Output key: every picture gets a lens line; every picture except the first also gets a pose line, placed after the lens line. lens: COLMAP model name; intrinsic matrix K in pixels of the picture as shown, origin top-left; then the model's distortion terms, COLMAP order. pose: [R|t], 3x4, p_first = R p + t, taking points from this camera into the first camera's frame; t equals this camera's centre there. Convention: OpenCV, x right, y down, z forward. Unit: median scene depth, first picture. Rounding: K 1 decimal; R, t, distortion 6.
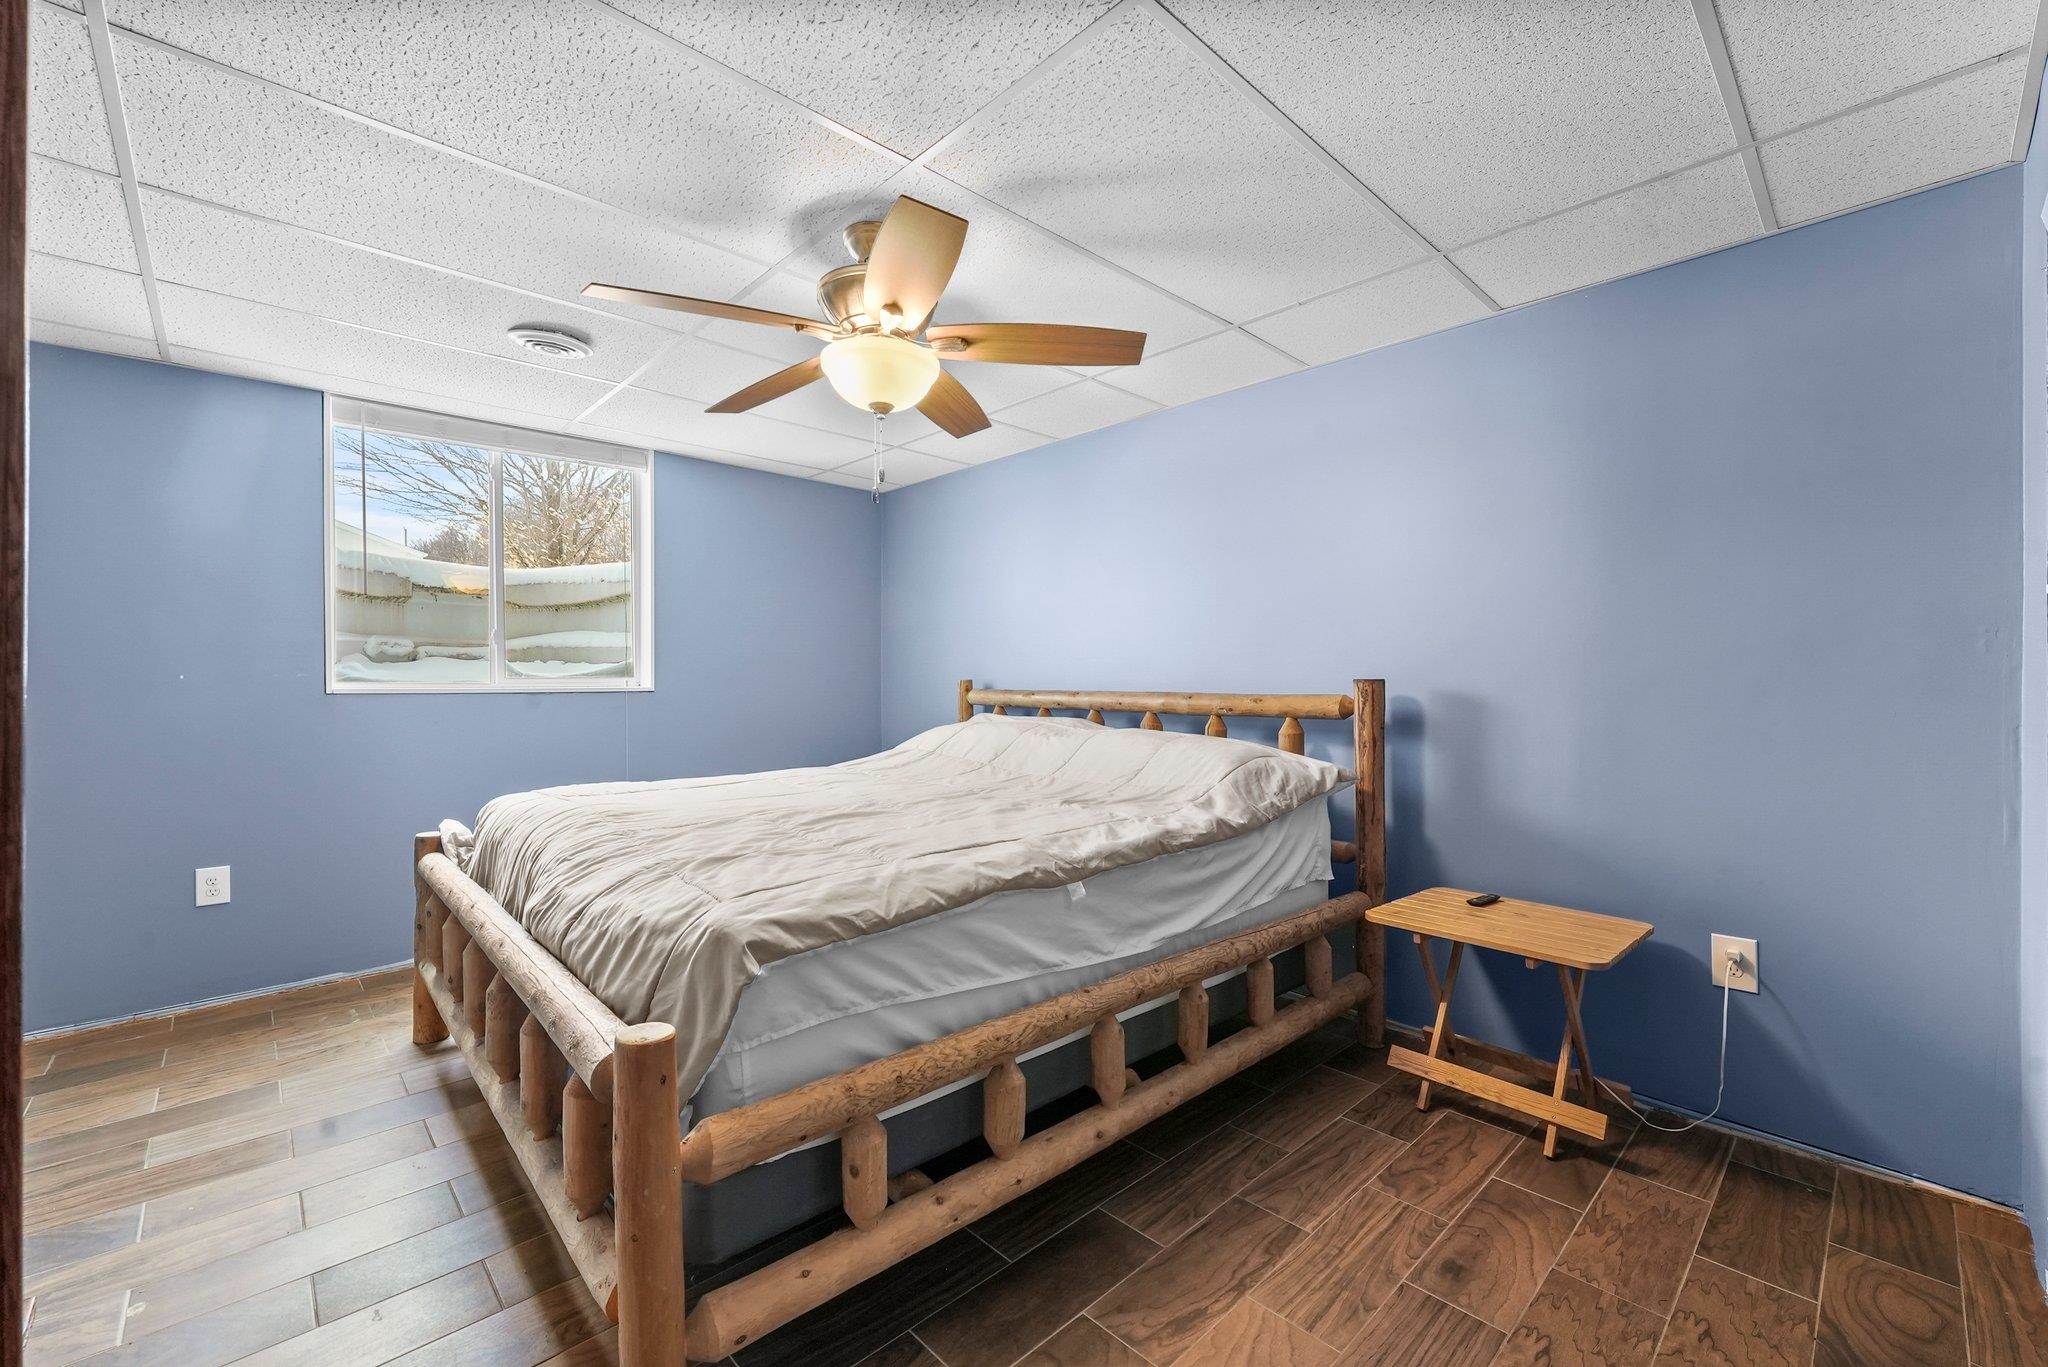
lens RADIAL K [[828.4, 0, 1015.3], [0, 828.4, 681.7], [0, 0, 1]] dist [0.002574, 0.000138]
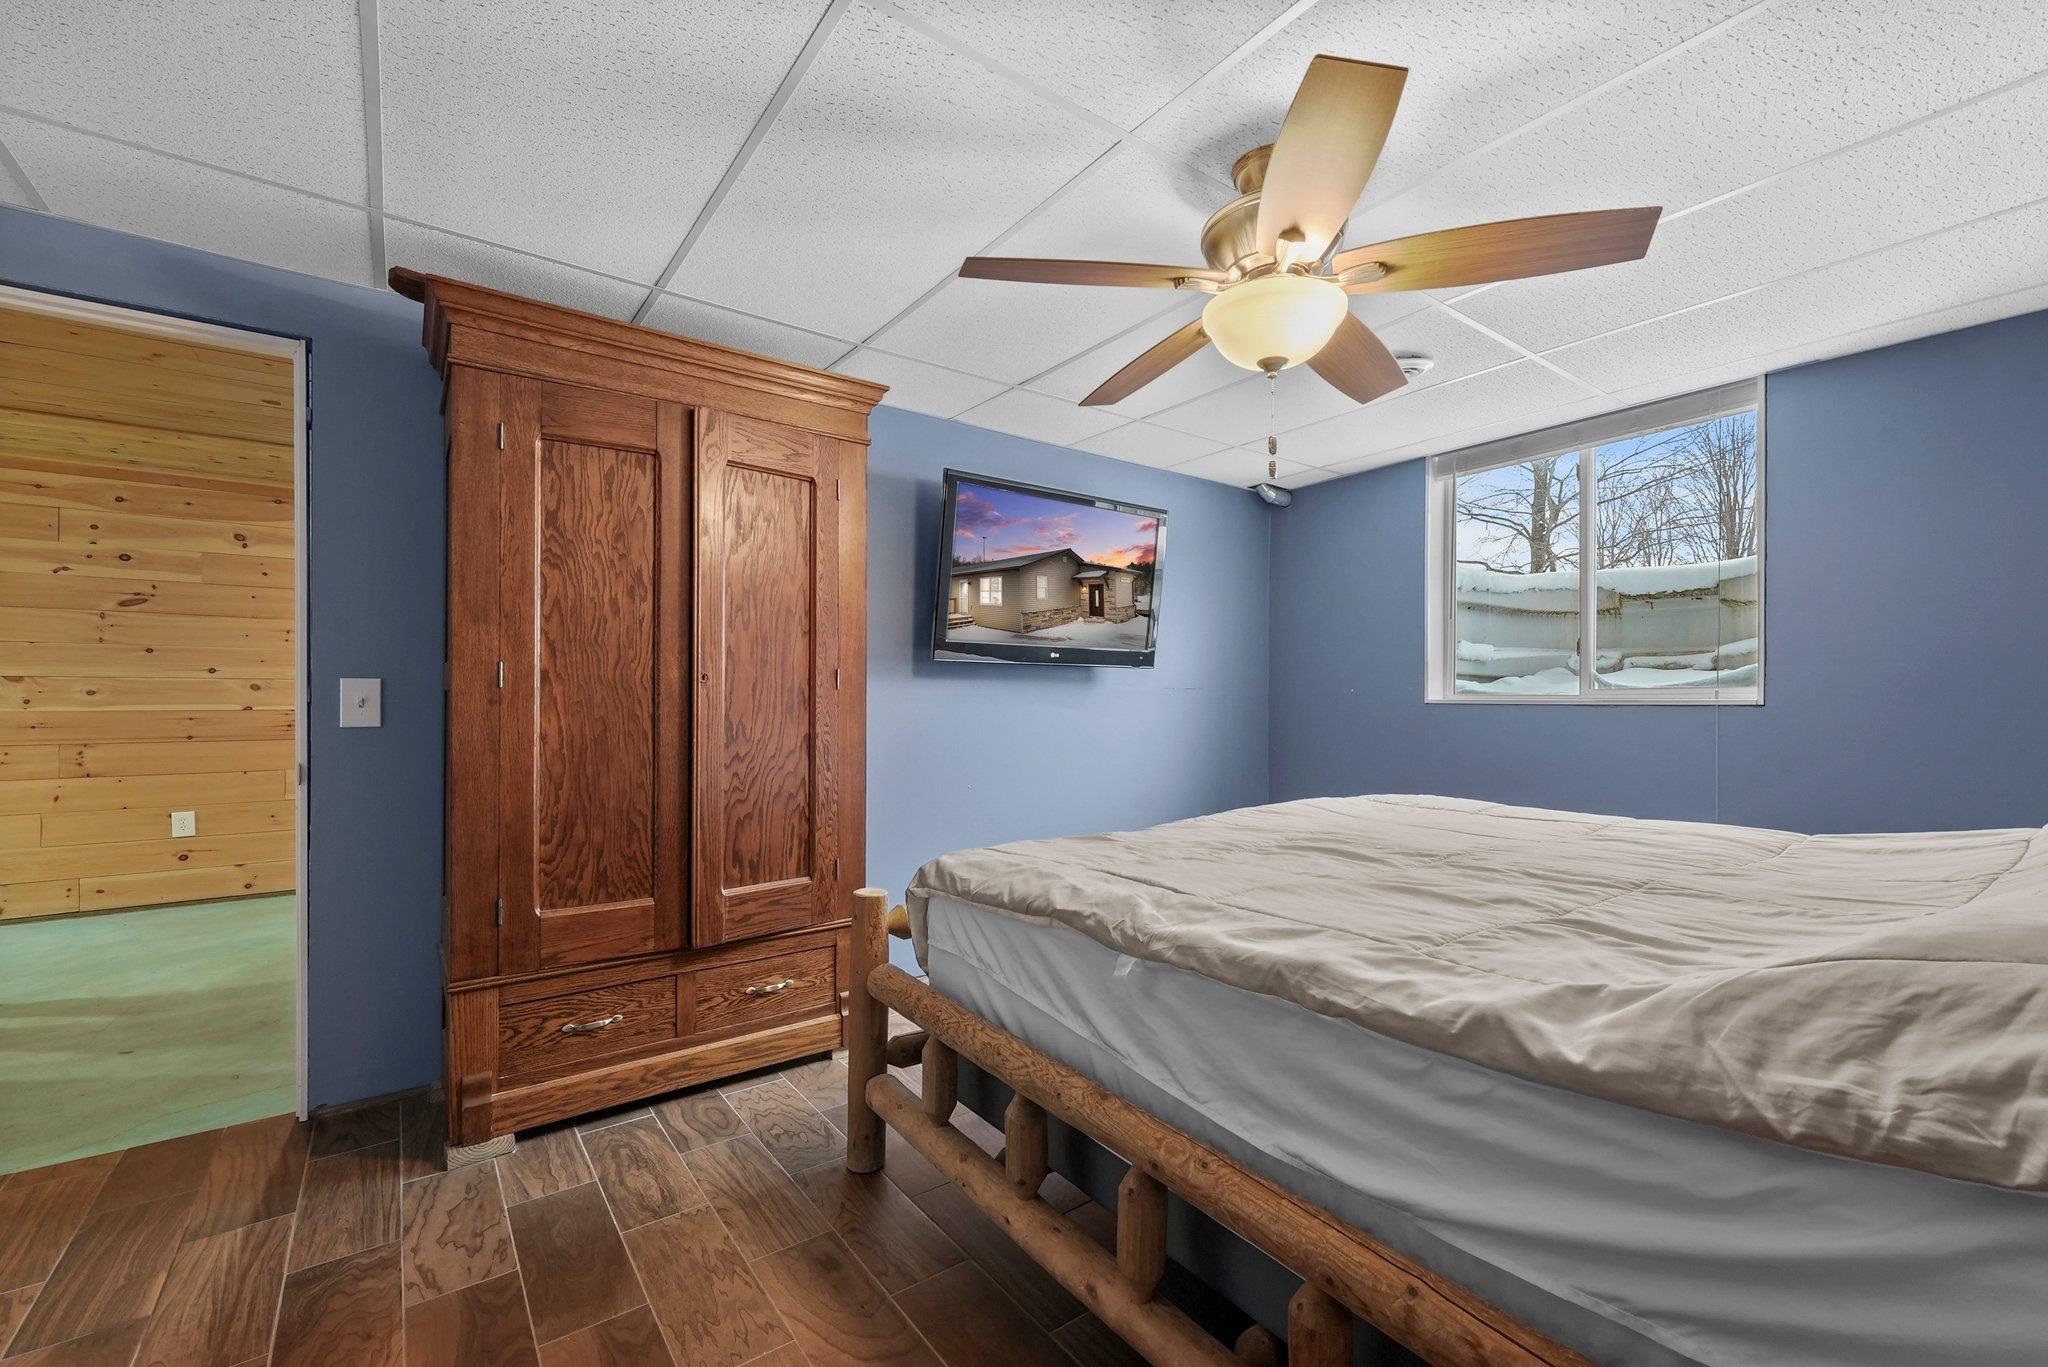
lens RADIAL K [[828.4, 0, 1014.0], [0, 828.4, 693.5], [0, 0, 1]] dist [0.002574, 0.000138]
pose [[-0.097011, -0.001848, -0.995282, 0.795892], [-0.001457, 0.999997, -0.001715, 0.005960], [0.995282, 0.001284, -0.097013, 0.929252]]
